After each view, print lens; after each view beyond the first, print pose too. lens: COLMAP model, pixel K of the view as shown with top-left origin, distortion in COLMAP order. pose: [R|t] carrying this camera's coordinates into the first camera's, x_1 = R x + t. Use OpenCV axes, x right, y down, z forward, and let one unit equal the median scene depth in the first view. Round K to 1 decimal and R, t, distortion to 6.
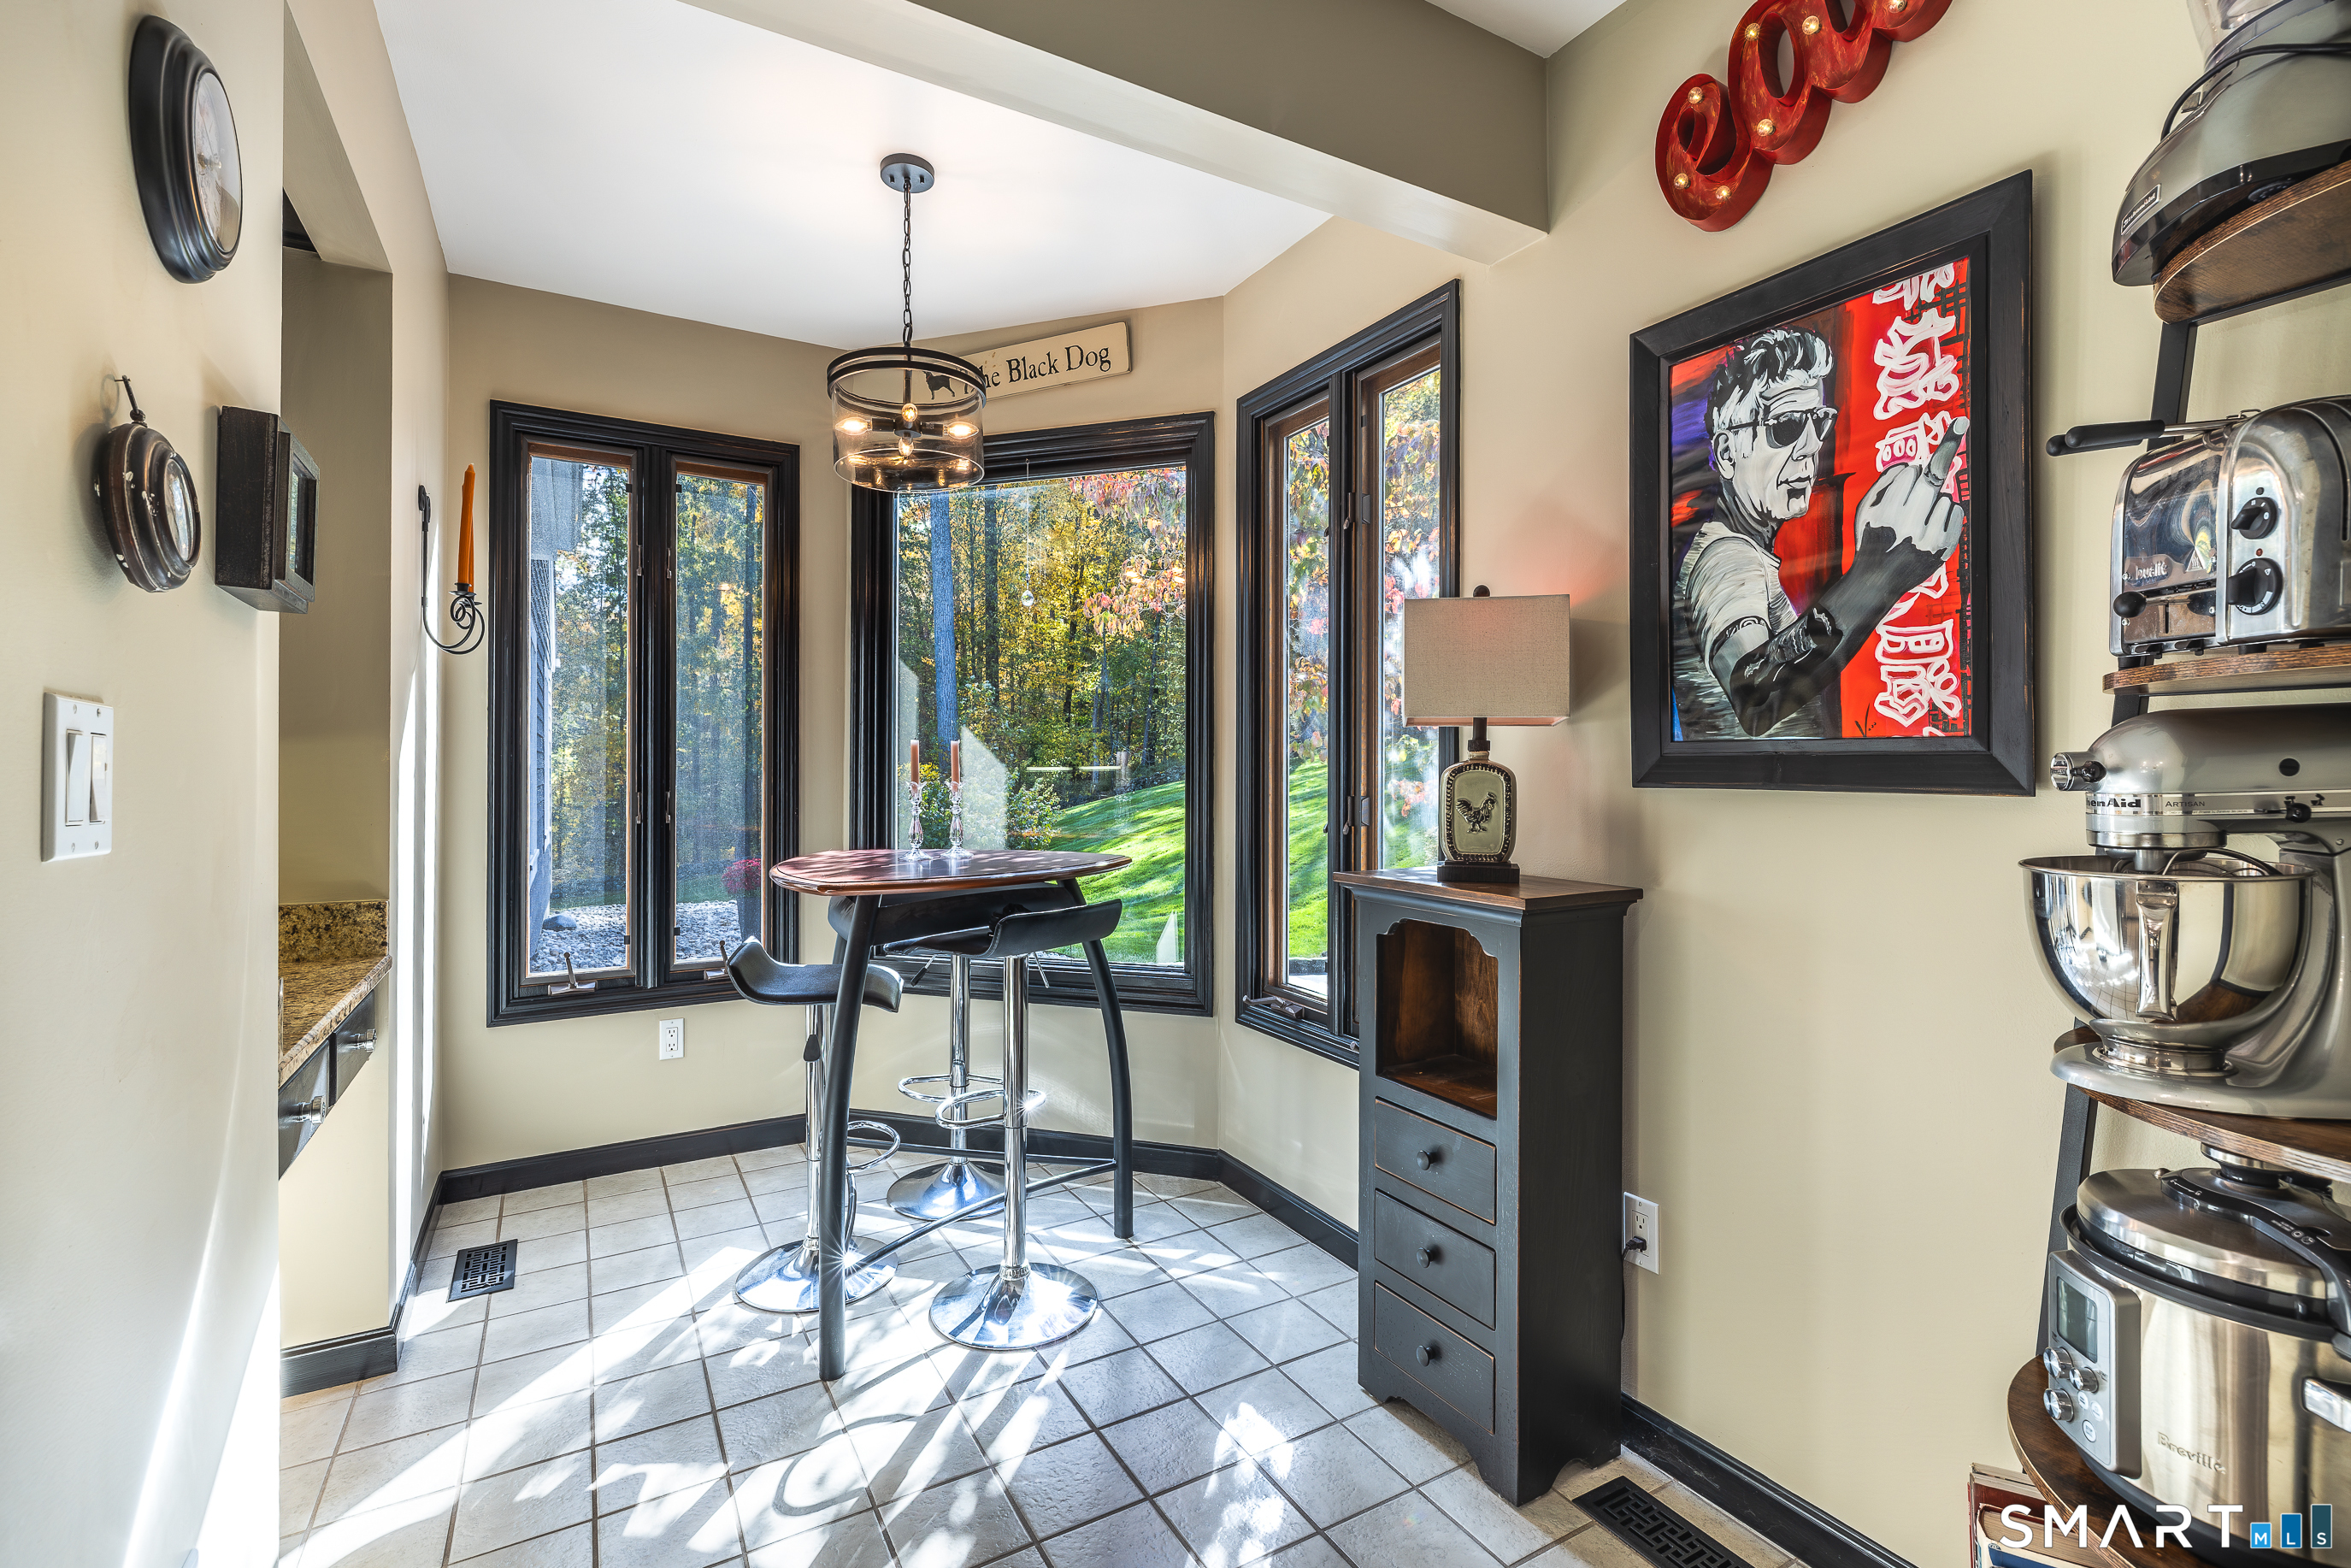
lens RADIAL K [[999.0, 0, 1175.8], [0, 999.0, 767.2], [0, 0, 1]] dist [-0.002409, -0.000176]
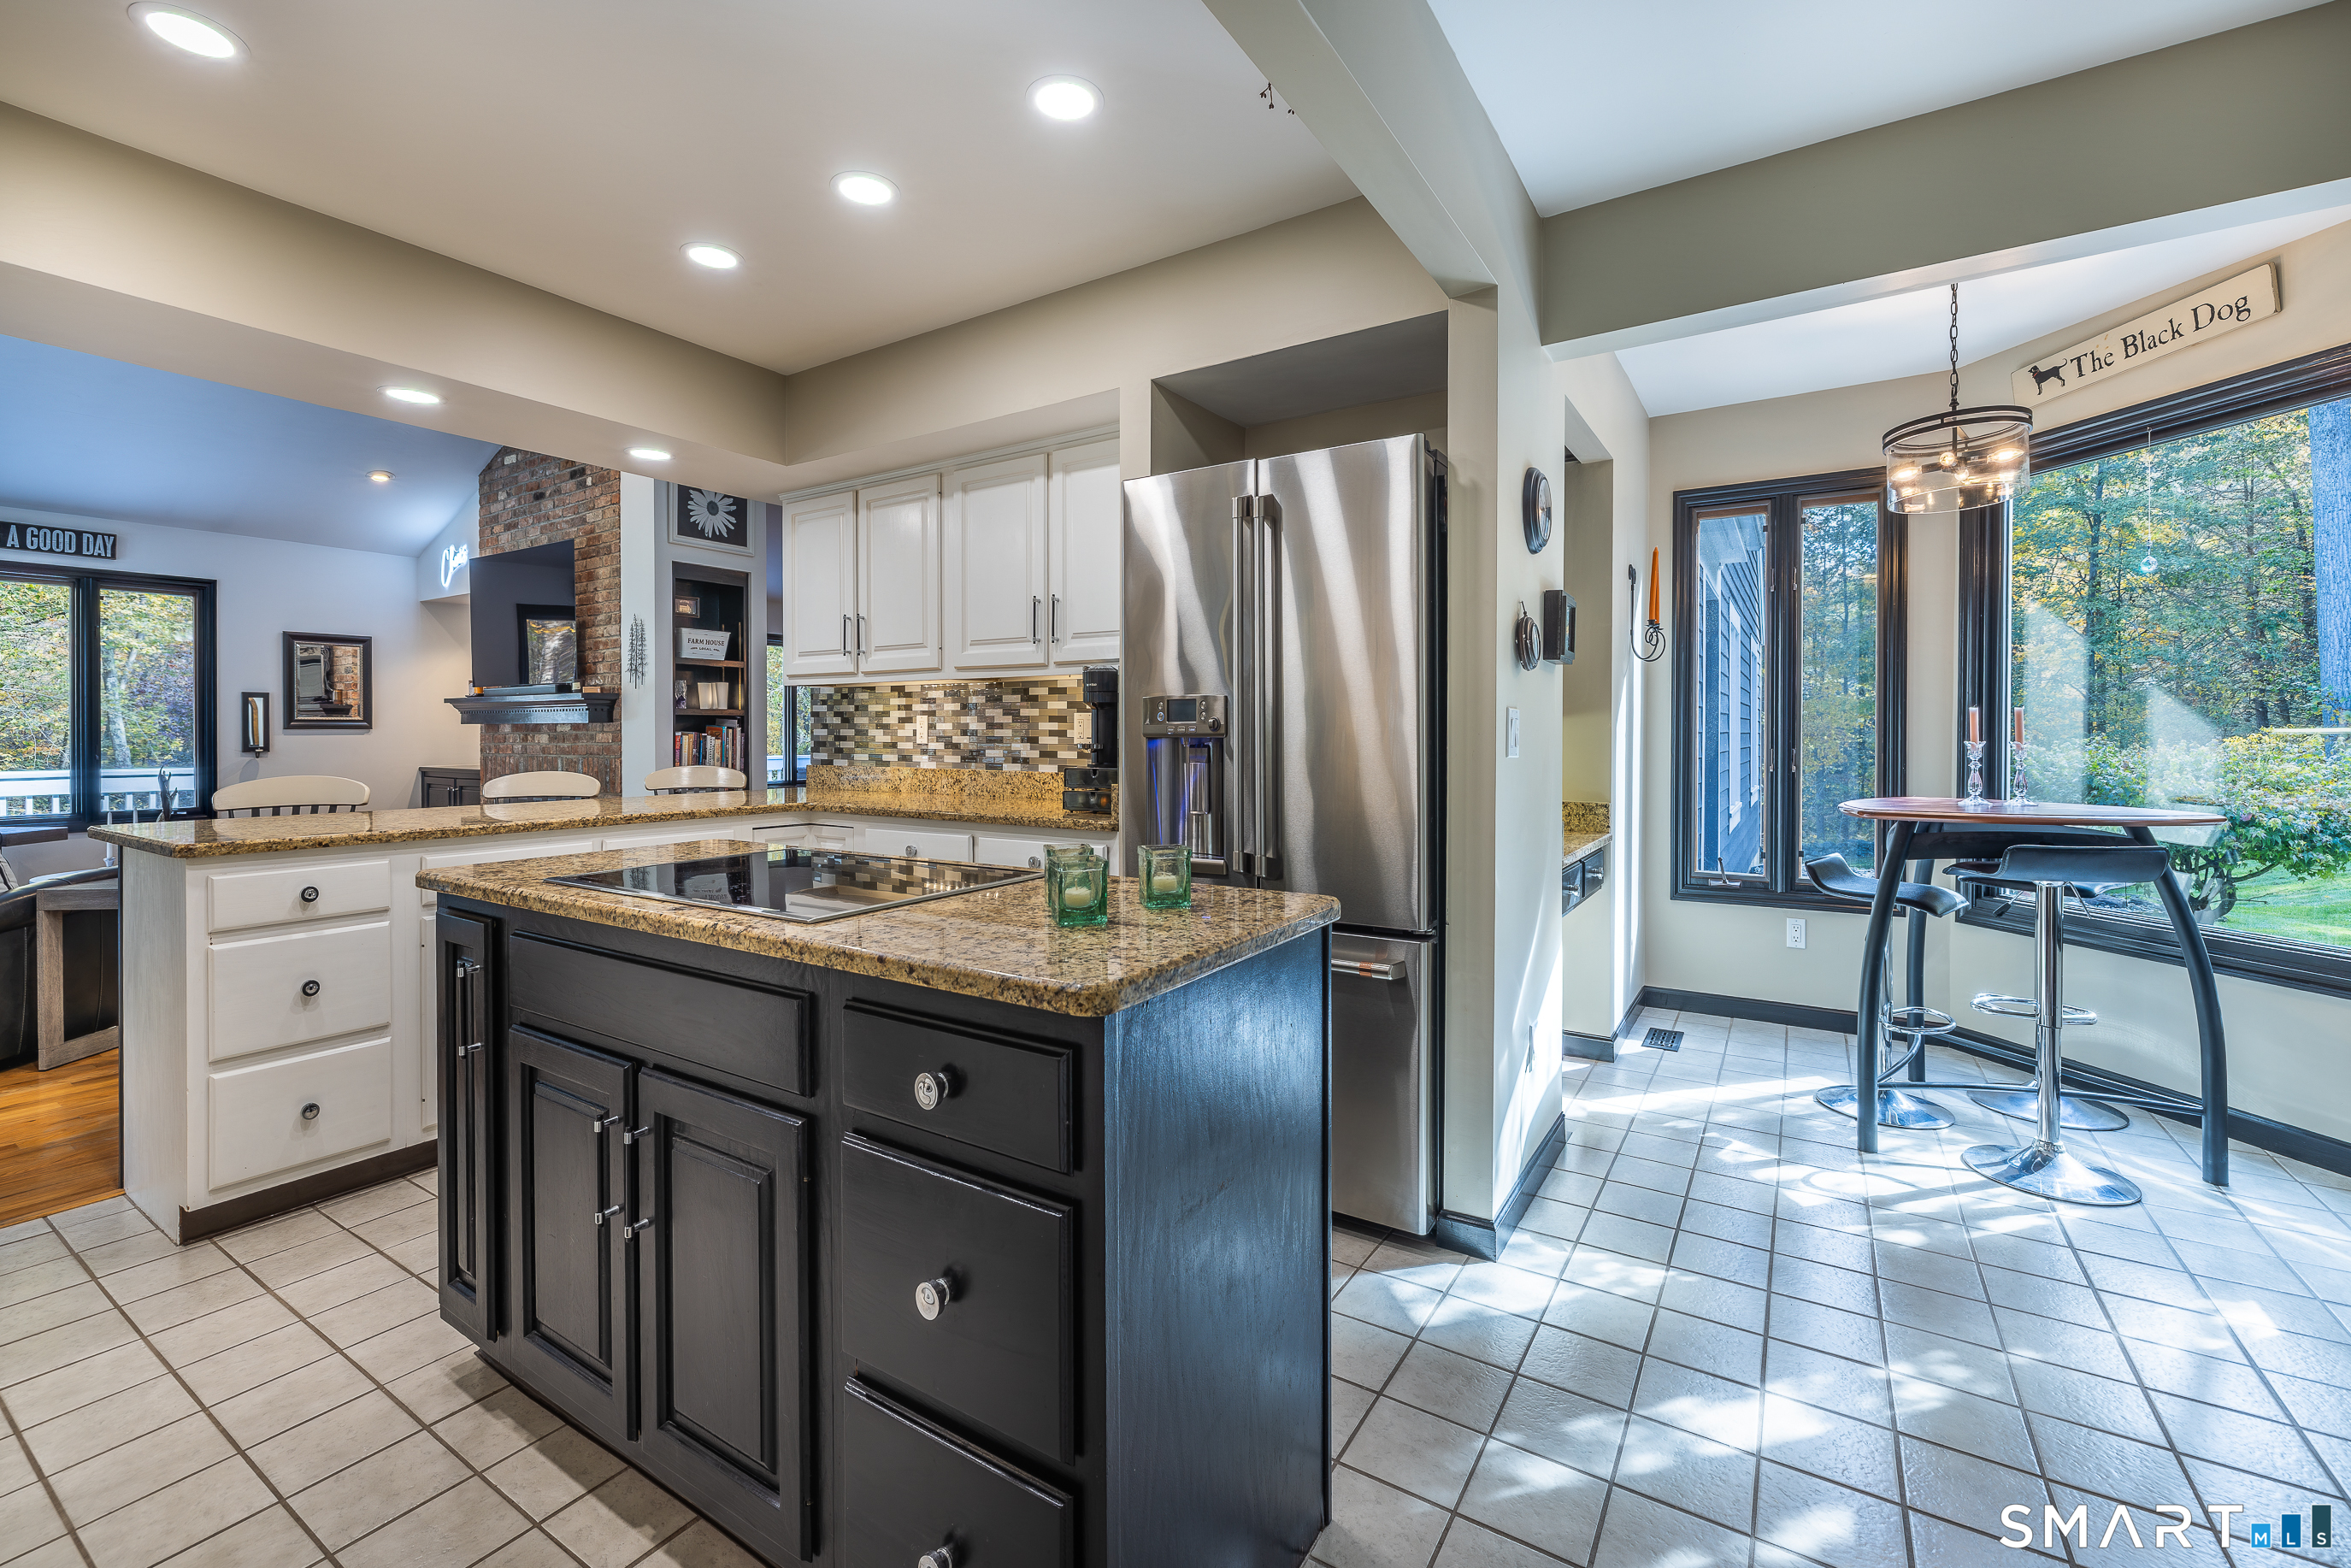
lens RADIAL K [[999.0, 0, 1176.4], [0, 999.0, 738.4], [0, 0, 1]] dist [-0.002409, -0.000176]
pose [[0.452100, 0.005120, -0.891953, 0.391977], [0.000994, 0.999980, 0.006244, 0.001960], [0.891967, -0.003709, 0.452086, -0.436039]]
